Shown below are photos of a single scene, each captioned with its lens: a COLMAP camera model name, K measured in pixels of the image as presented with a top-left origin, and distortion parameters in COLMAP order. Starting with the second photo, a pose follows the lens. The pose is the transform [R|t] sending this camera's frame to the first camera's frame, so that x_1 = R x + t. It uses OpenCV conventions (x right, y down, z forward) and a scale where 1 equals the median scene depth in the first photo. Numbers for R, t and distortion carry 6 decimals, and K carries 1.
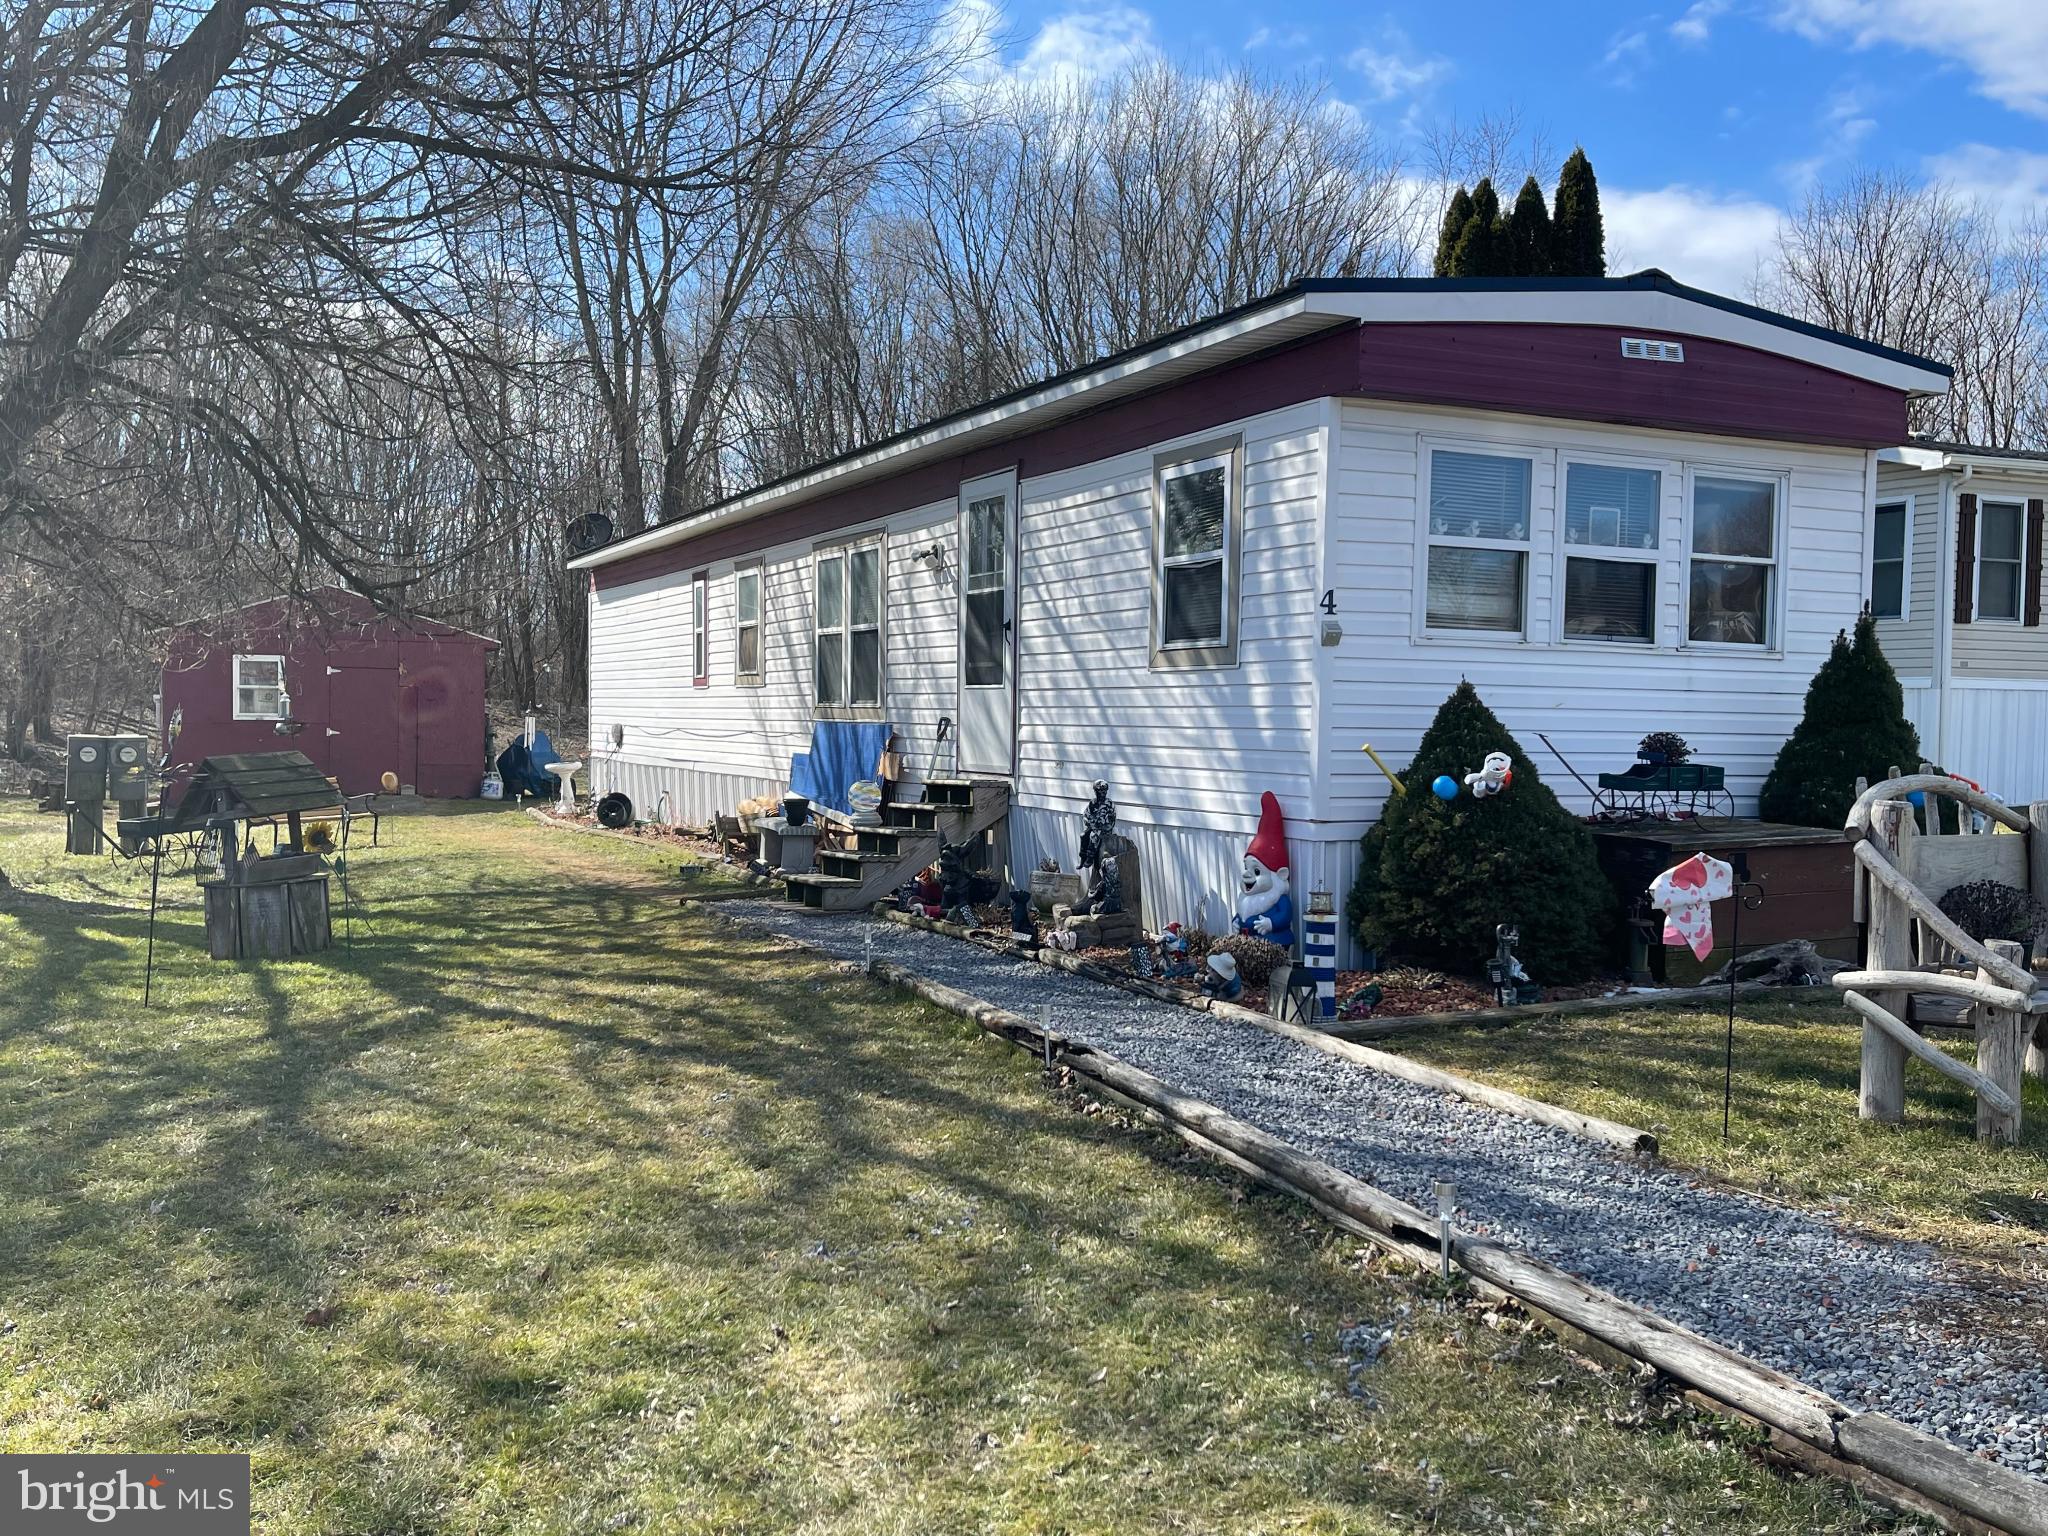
lens RADIAL K [[1828.1, 0, 1024.0], [0, 1828.1, 768.0], [0, 0, 1]] dist [0.080386, -0.164217]
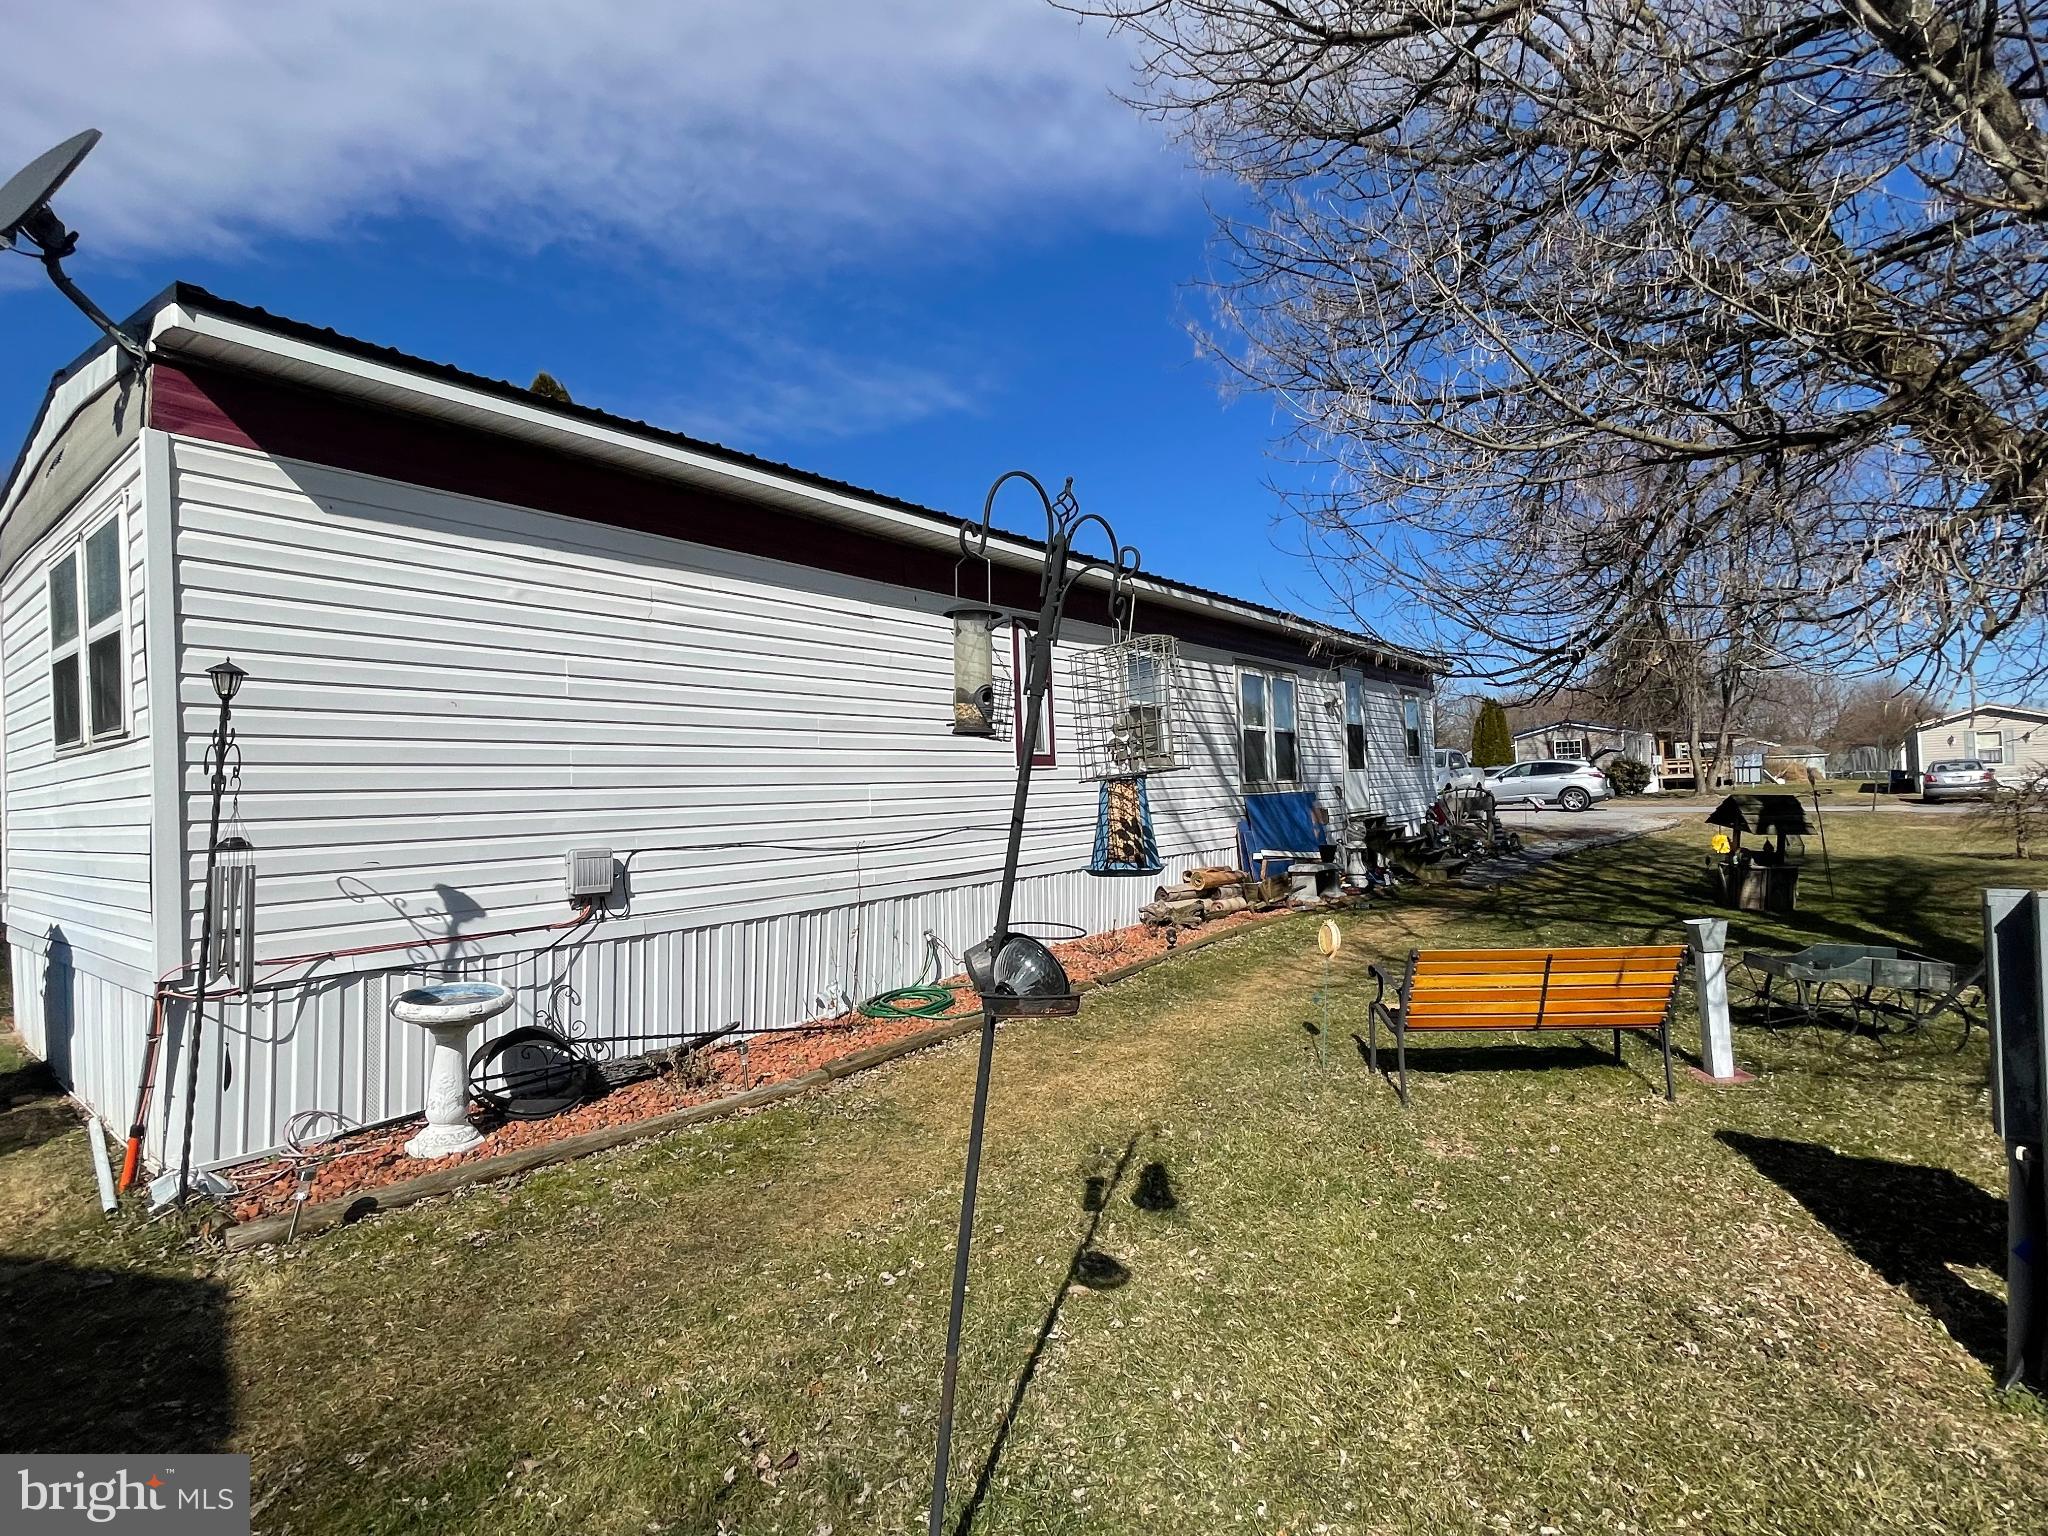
lens RADIAL K [[986.3, 0, 1009.8], [0, 986.3, 768.3], [0, 0, 1]] dist [-0.001836, -0.000652]
pose [[-0.450917, 0.020110, 0.892339, -1.018345], [0.049728, 0.998759, 0.002620, -0.084361], [-0.891179, 0.045556, -0.451358, 2.244694]]
